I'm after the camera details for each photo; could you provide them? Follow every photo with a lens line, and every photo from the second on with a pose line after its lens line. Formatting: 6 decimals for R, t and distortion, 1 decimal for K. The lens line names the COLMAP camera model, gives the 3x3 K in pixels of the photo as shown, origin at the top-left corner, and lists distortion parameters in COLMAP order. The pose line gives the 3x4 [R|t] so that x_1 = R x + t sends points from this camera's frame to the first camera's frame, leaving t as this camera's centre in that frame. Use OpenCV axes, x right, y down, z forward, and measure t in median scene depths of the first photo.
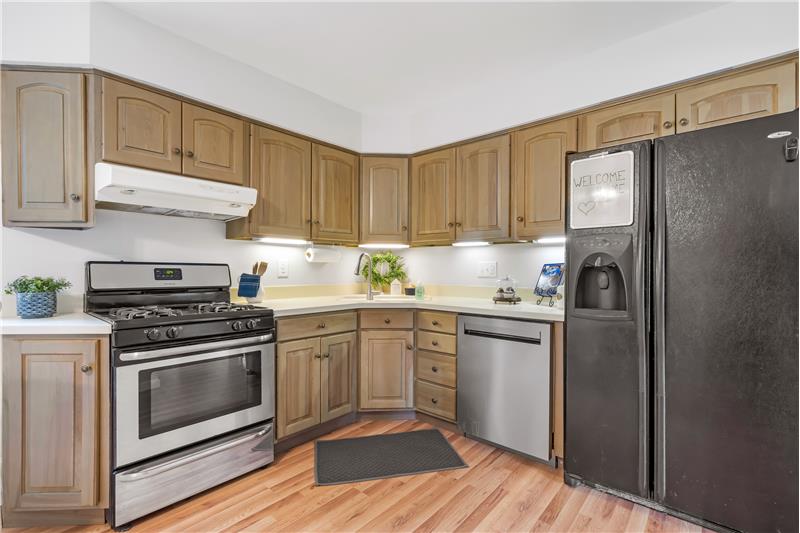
lens RADIAL K [[366.9, 0, 403.9], [0, 366.9, 272.0], [0, 0, 1]] dist [-0.002661, 0.003380]
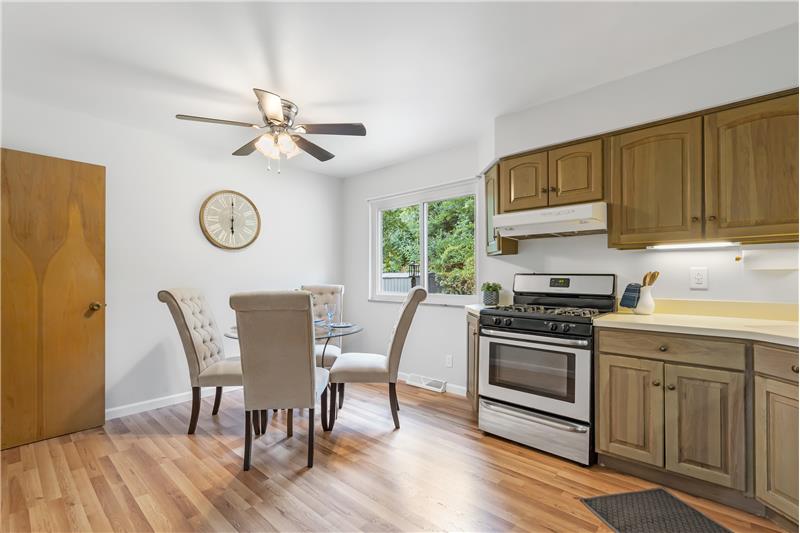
lens RADIAL K [[366.9, 0, 399.2], [0, 366.9, 275.2], [0, 0, 1]] dist [-0.002661, 0.003380]
pose [[-0.024374, -0.005966, -0.999685, 0.649579], [-0.009558, 0.999938, -0.005735, -0.007272], [0.999657, 0.009415, -0.024429, 0.456857]]
